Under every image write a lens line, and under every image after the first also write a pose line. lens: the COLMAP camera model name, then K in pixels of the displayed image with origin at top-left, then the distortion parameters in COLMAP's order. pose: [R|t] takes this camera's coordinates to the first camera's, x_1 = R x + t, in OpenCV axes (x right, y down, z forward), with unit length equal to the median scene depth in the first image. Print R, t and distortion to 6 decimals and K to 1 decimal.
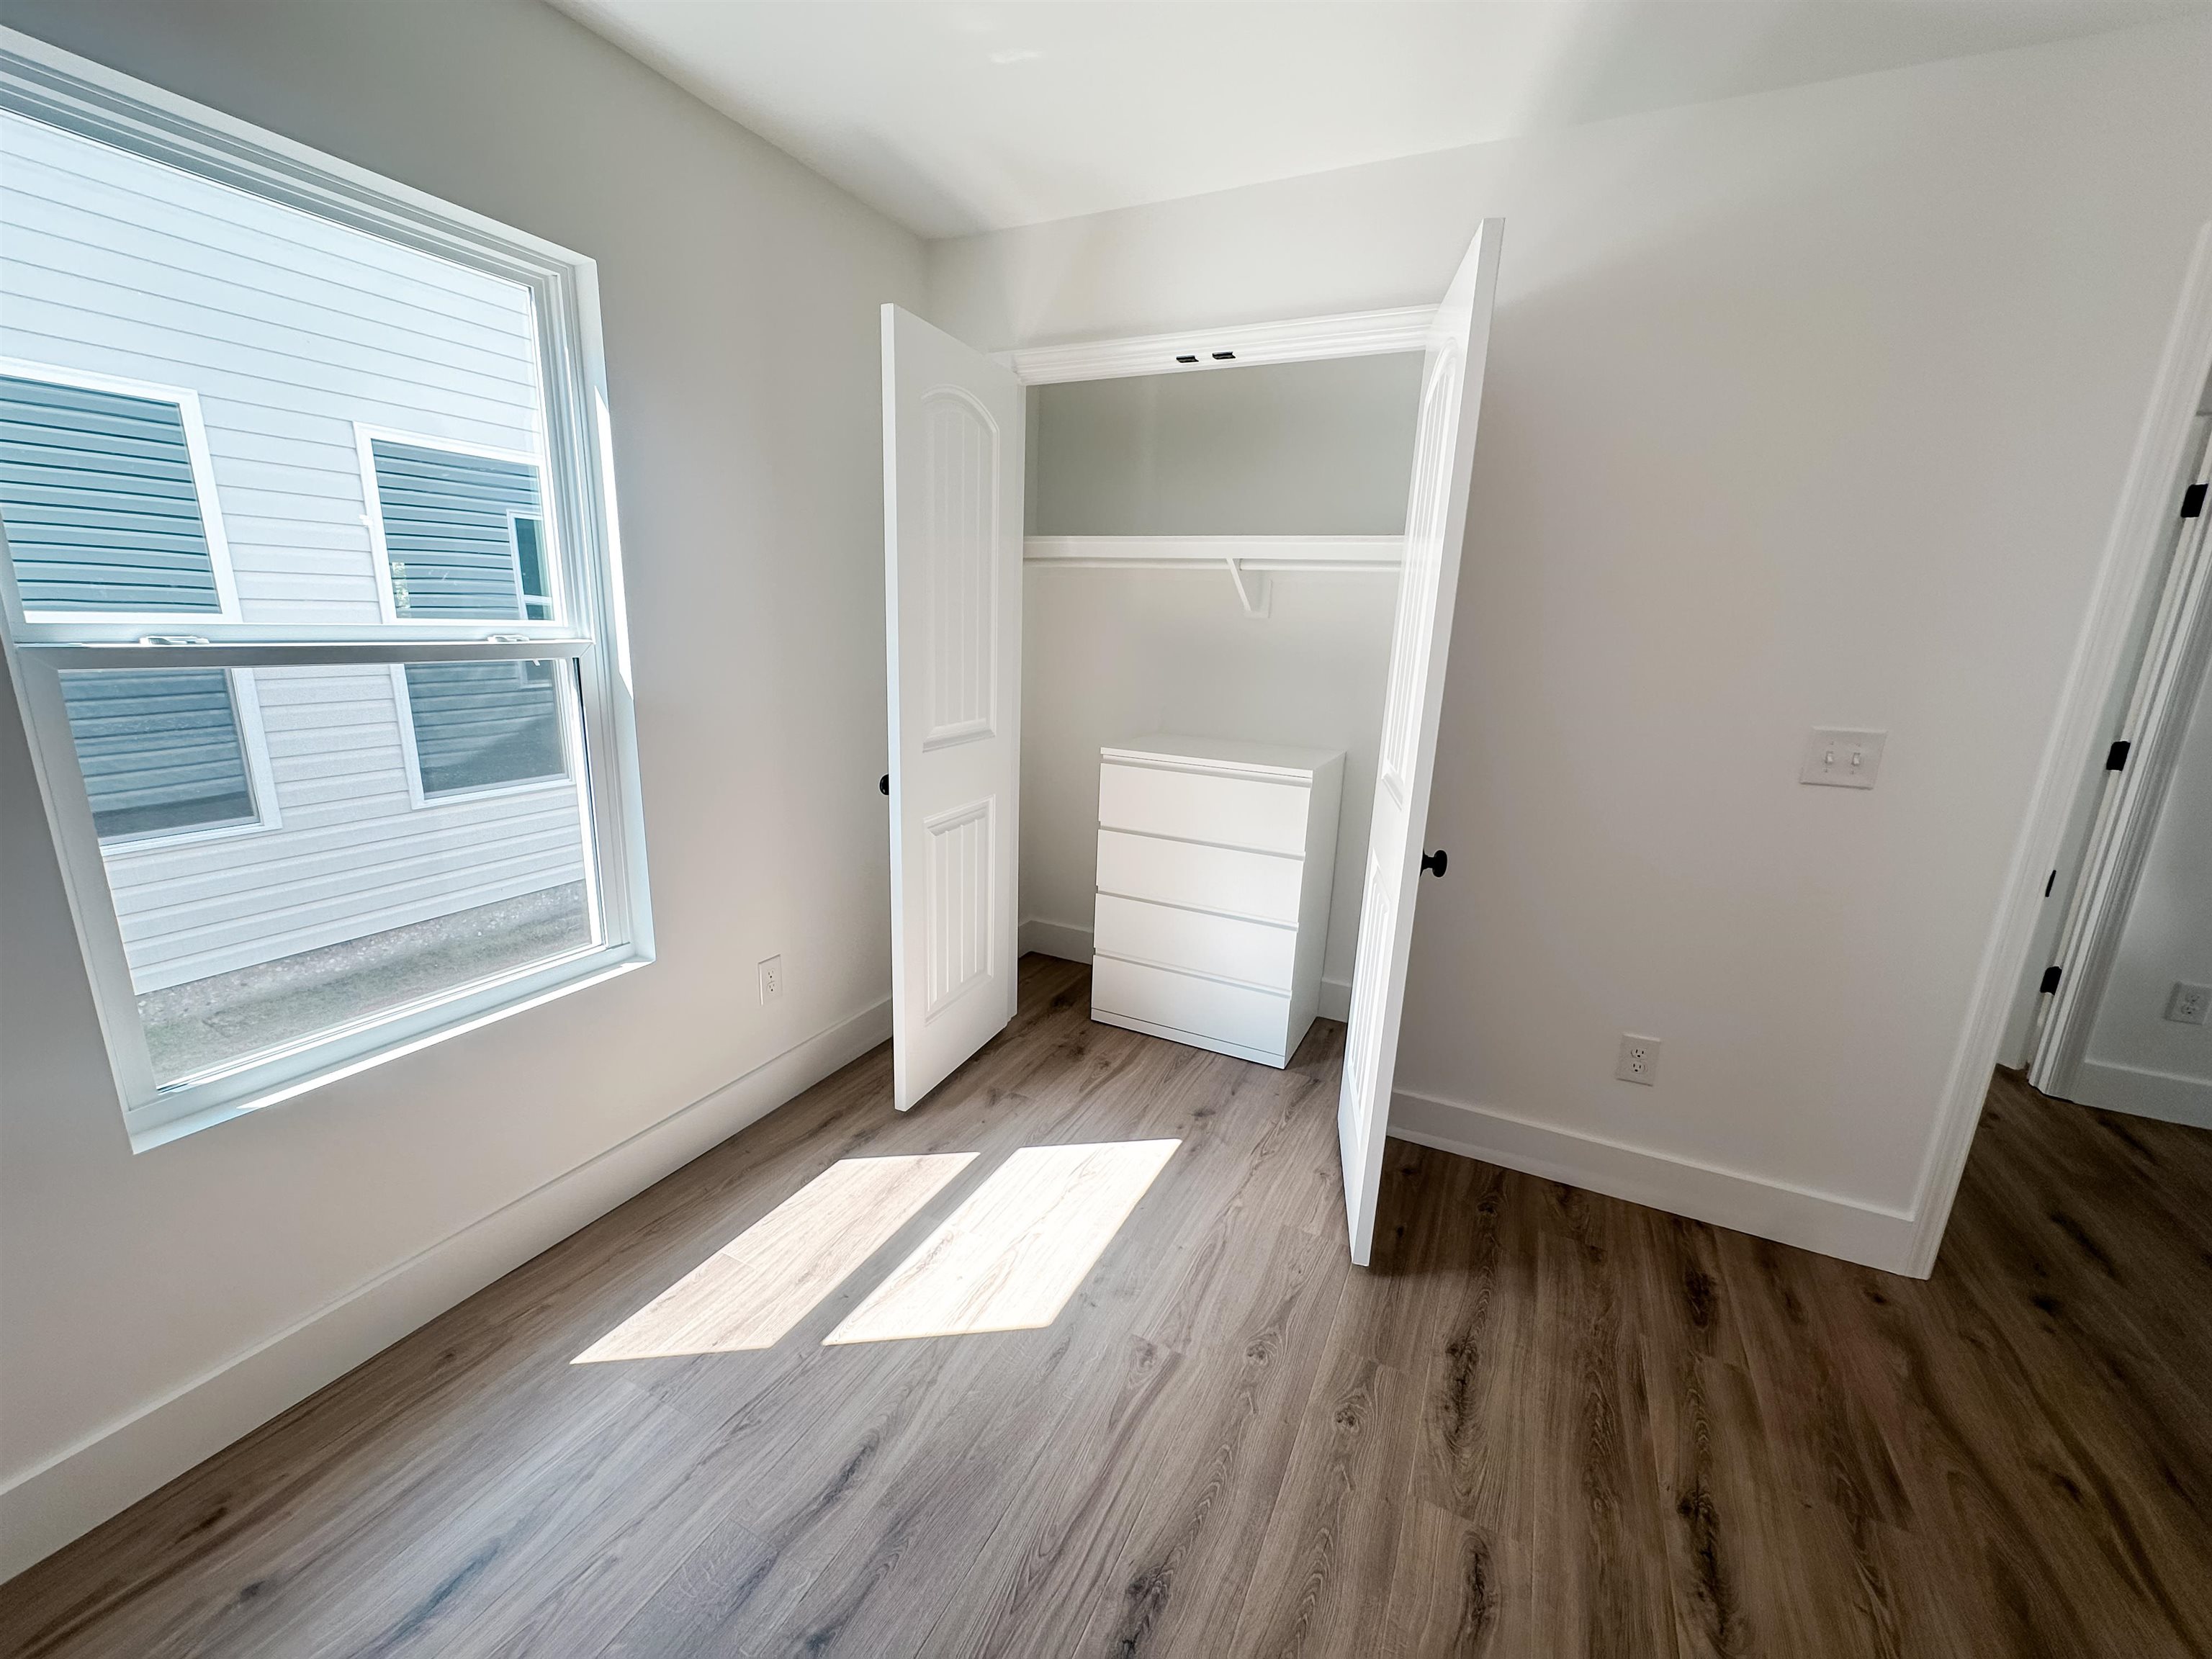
lens RADIAL K [[877.7, 0, 1110.6], [0, 877.7, 824.2], [0, 0, 1]] dist [0.002410, 0.000246]
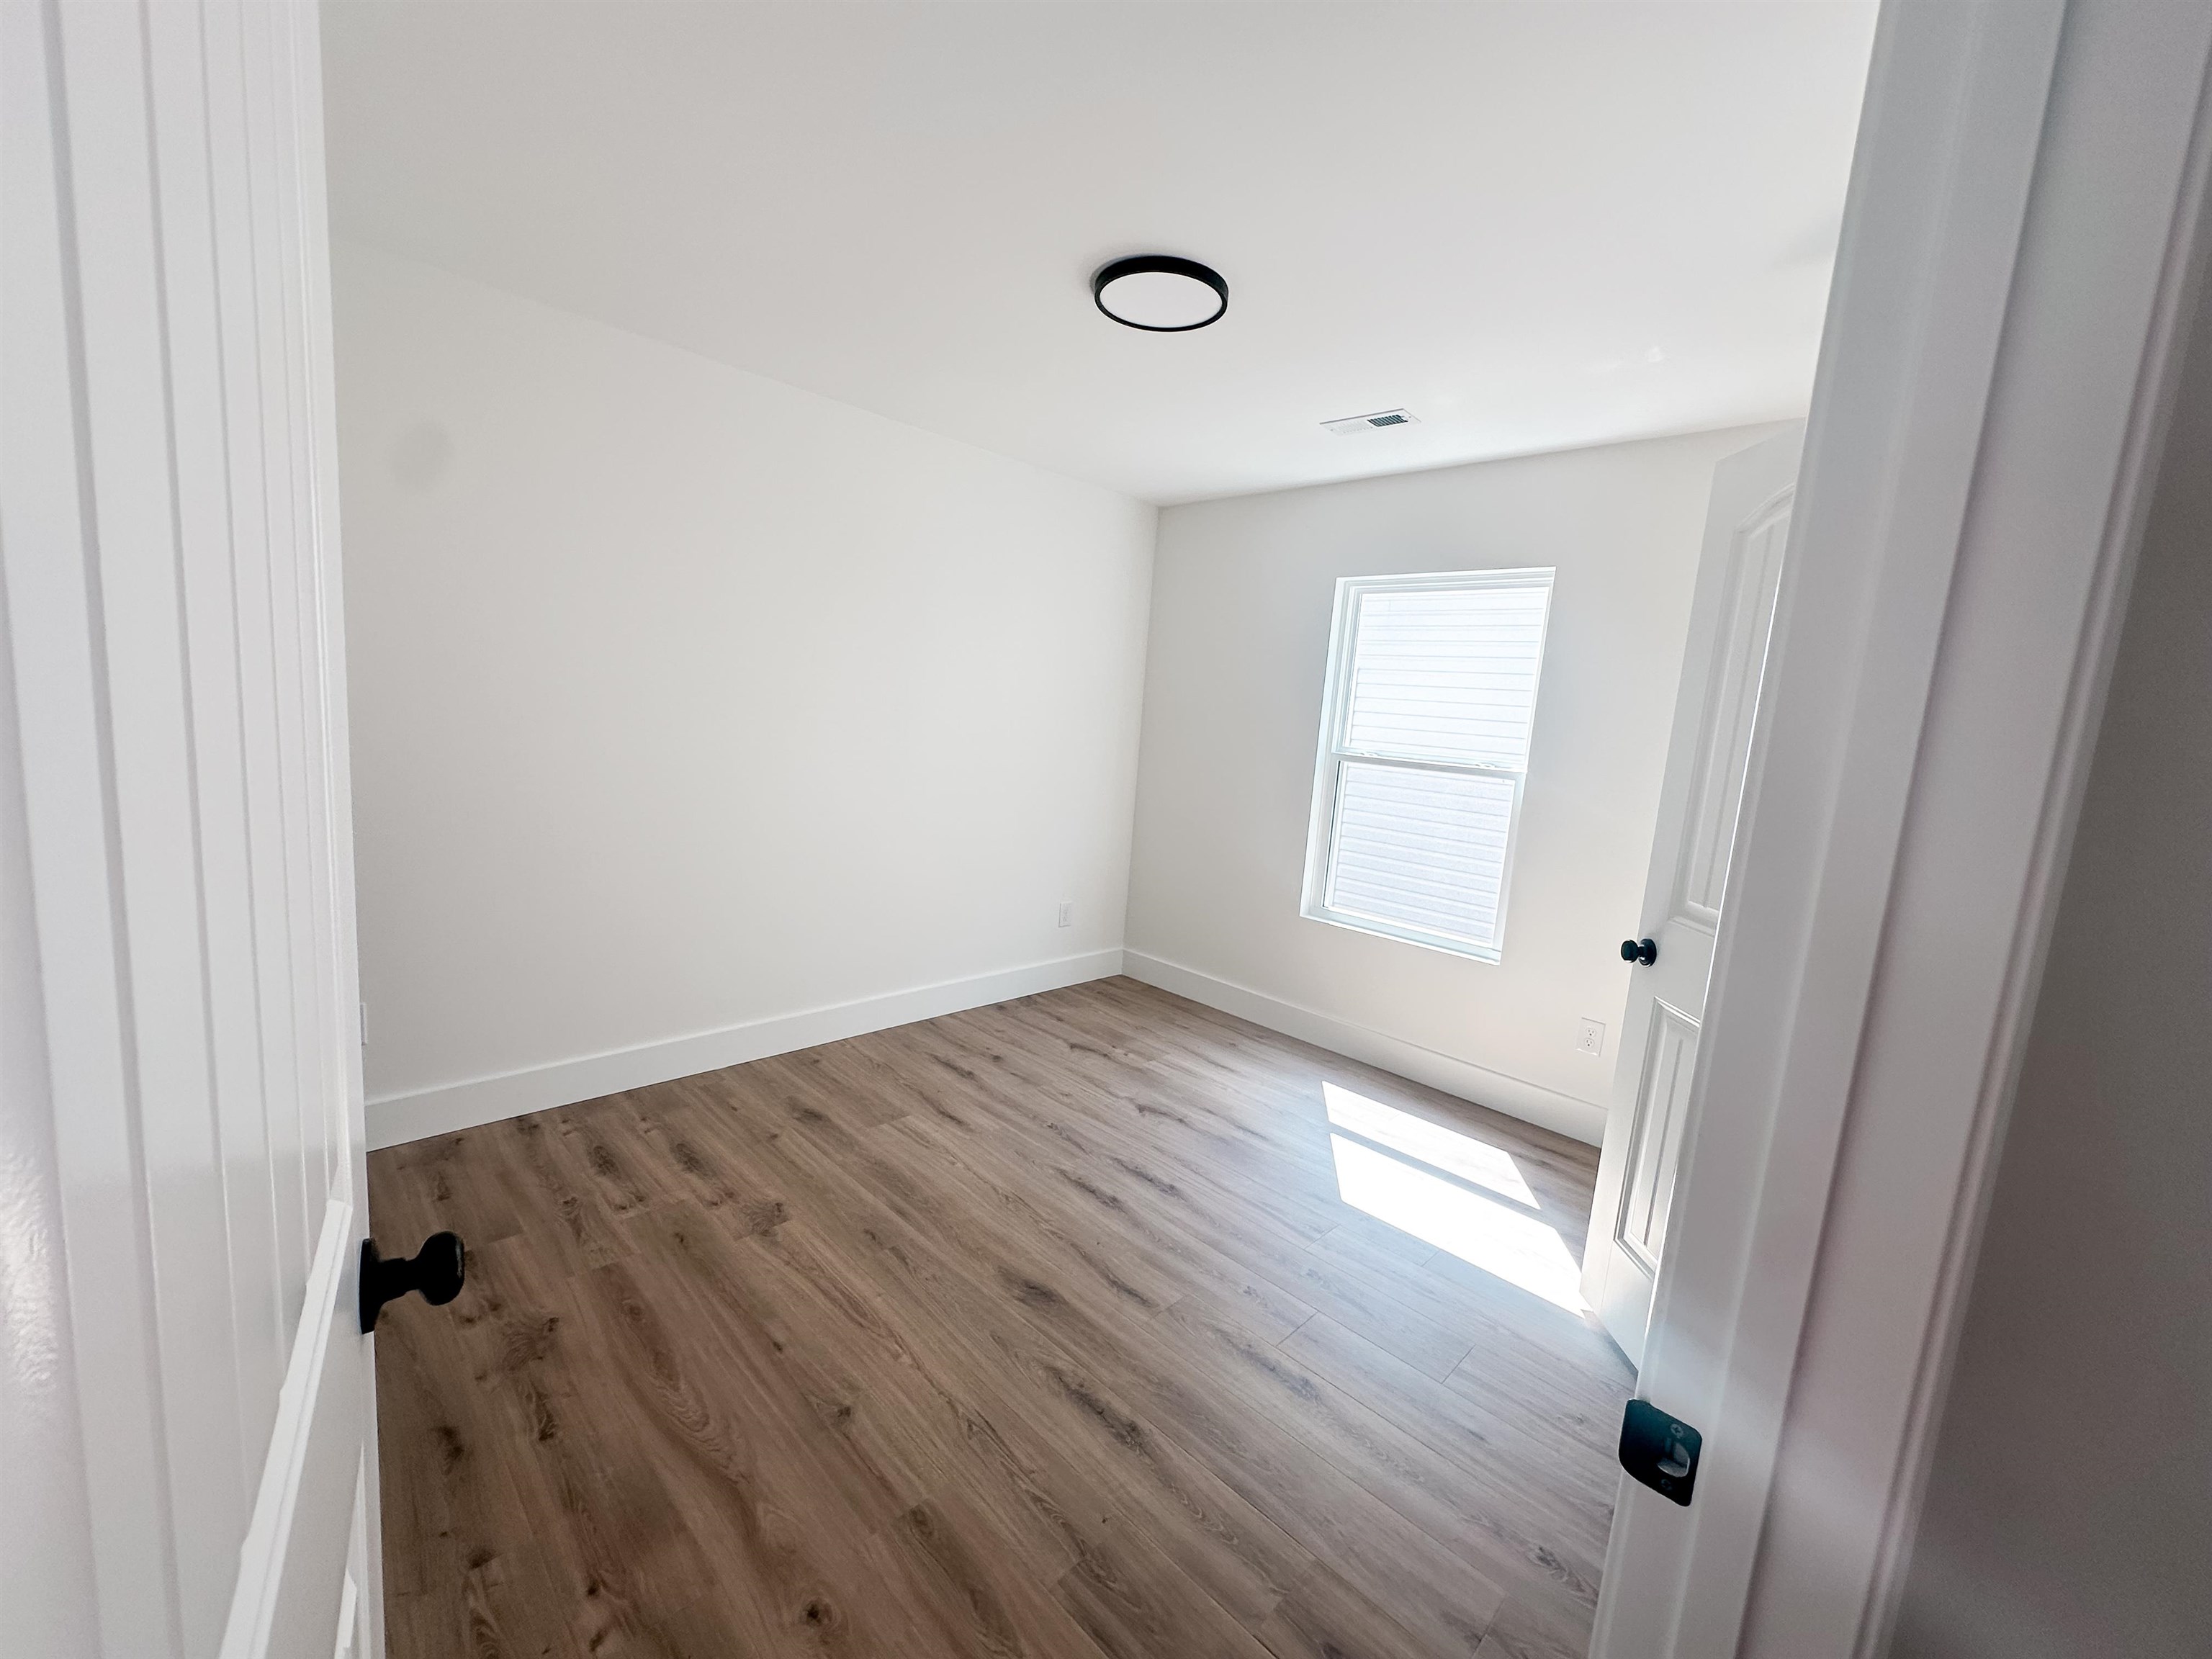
lens RADIAL K [[877.7, 0, 1109.6], [0, 877.7, 832.5], [0, 0, 1]] dist [0.002410, 0.000246]
pose [[-0.306716, 0.069458, -0.949263, 1.841395], [-0.304113, 0.937904, 0.166888, -0.189637], [0.901909, 0.339871, -0.266547, 1.064942]]
